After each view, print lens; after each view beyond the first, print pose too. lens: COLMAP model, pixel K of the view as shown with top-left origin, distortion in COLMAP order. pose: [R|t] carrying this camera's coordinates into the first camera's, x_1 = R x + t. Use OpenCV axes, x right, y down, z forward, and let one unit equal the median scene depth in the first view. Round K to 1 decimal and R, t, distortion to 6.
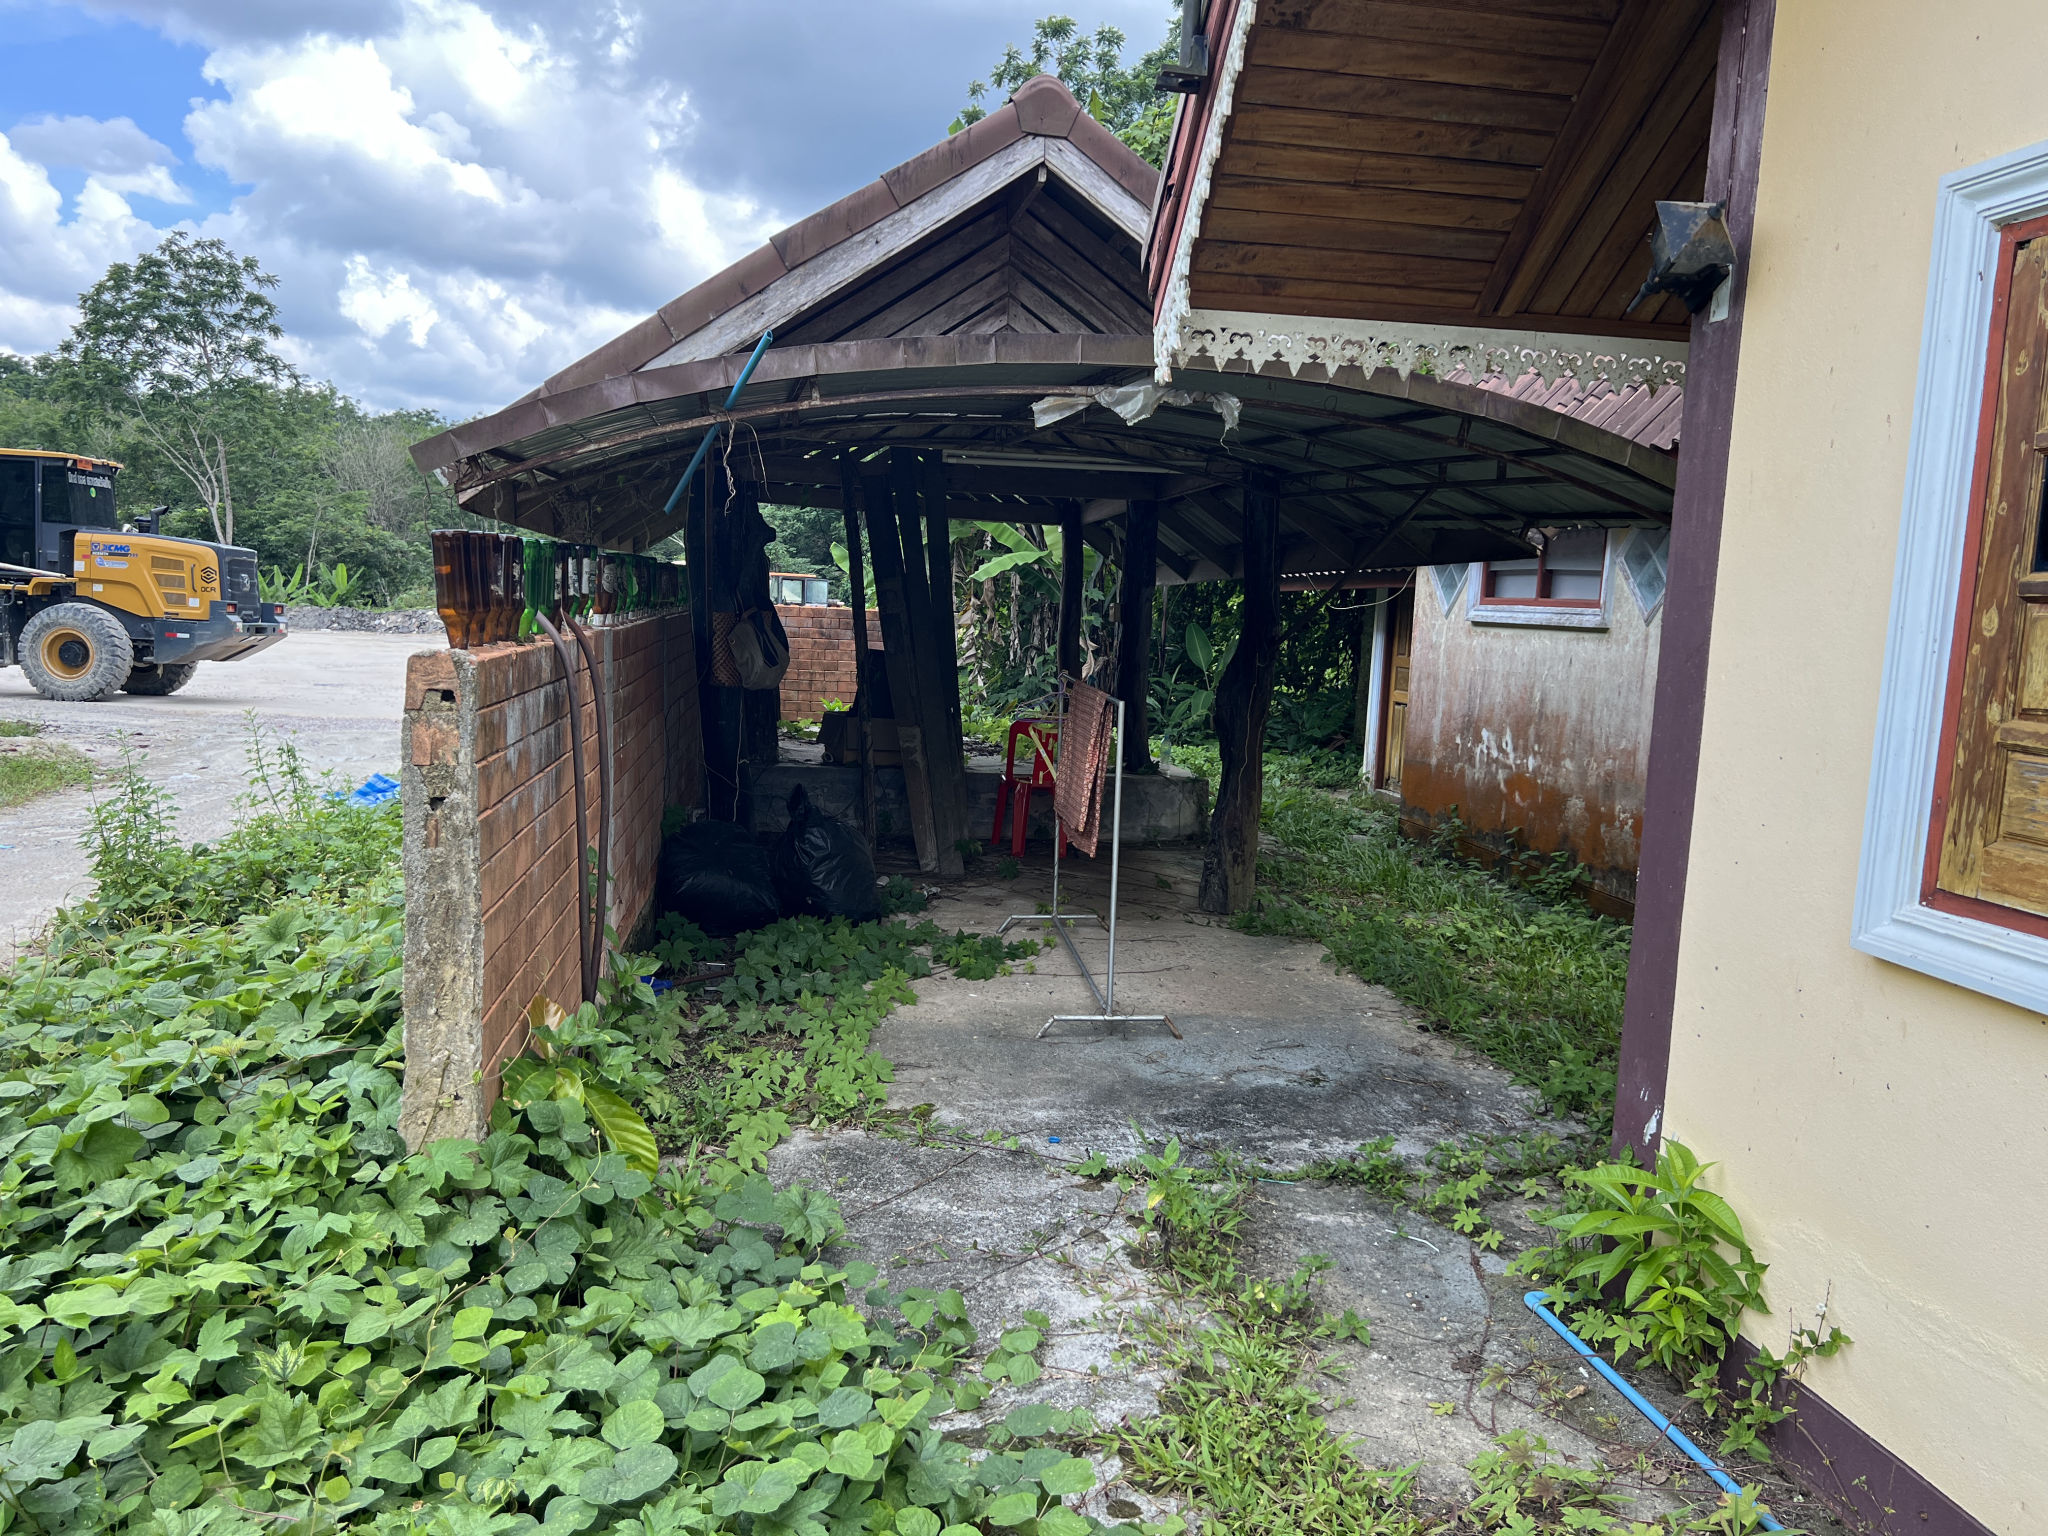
lens RADIAL K [[1547.3, 0, 1024.0], [0, 1547.3, 768.0], [0, 0, 1]] dist [0.002993, 0.000733]
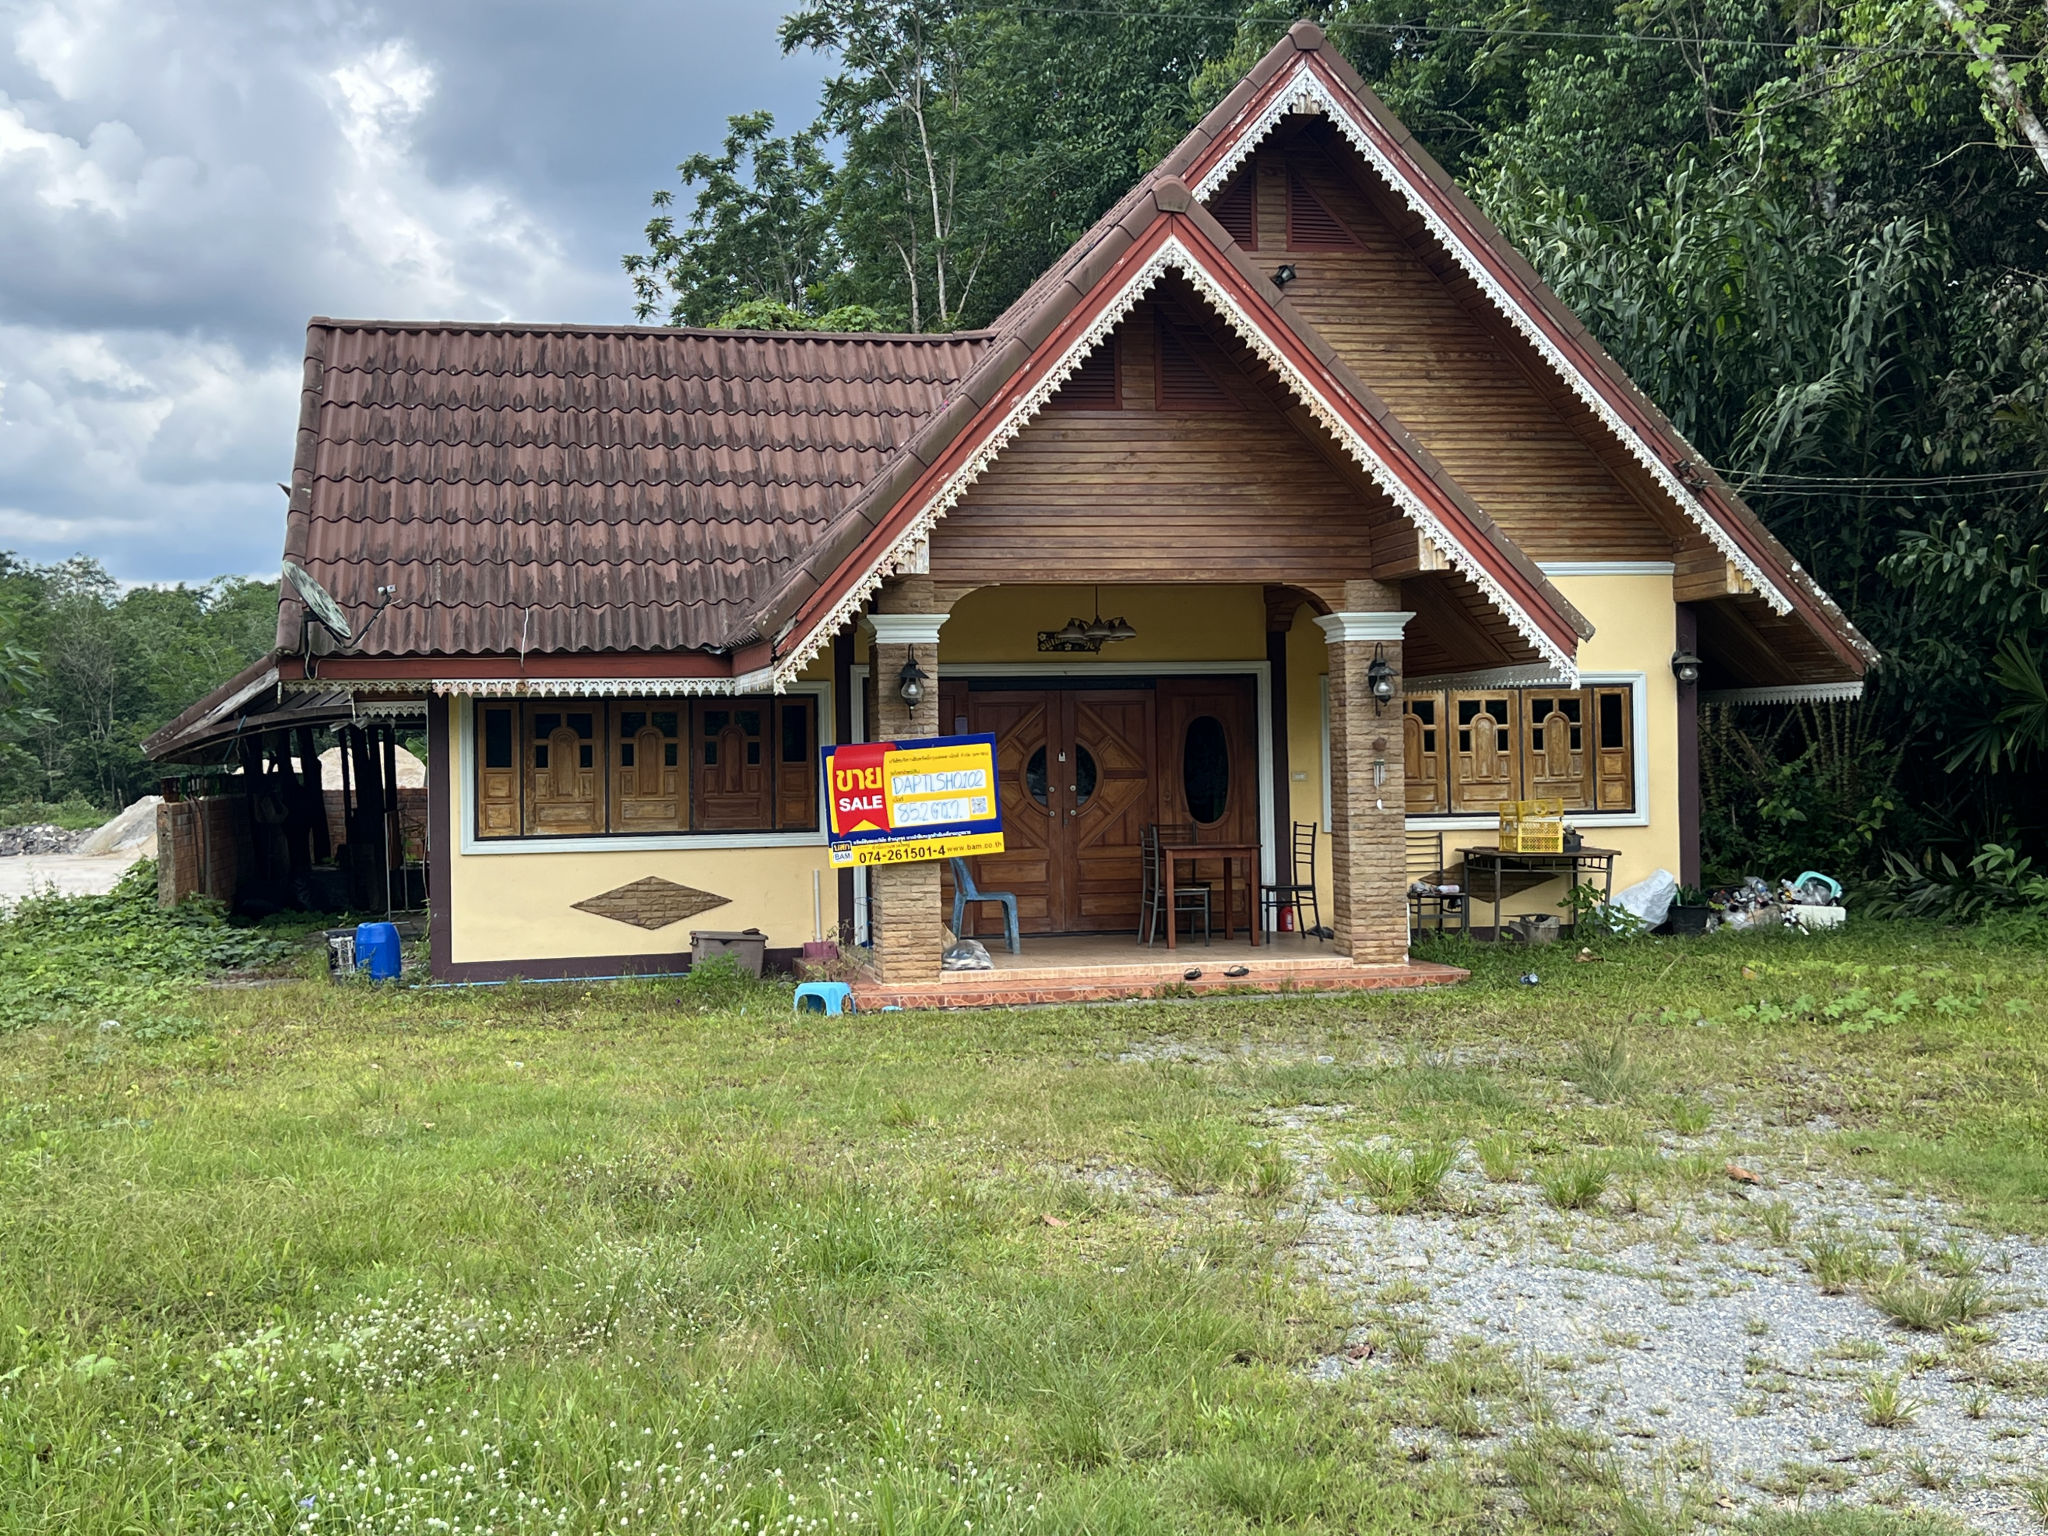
lens RADIAL K [[2352.9, 0, 1006.7], [0, 2352.9, 750.9], [0, 0, 1]] dist [0.123058, -0.325311]
pose [[0.997338, -0.062044, 0.038307, 0.075467], [0.065947, 0.991648, -0.110841, 0.029063], [-0.031110, 0.113072, 0.993100, -0.247854]]
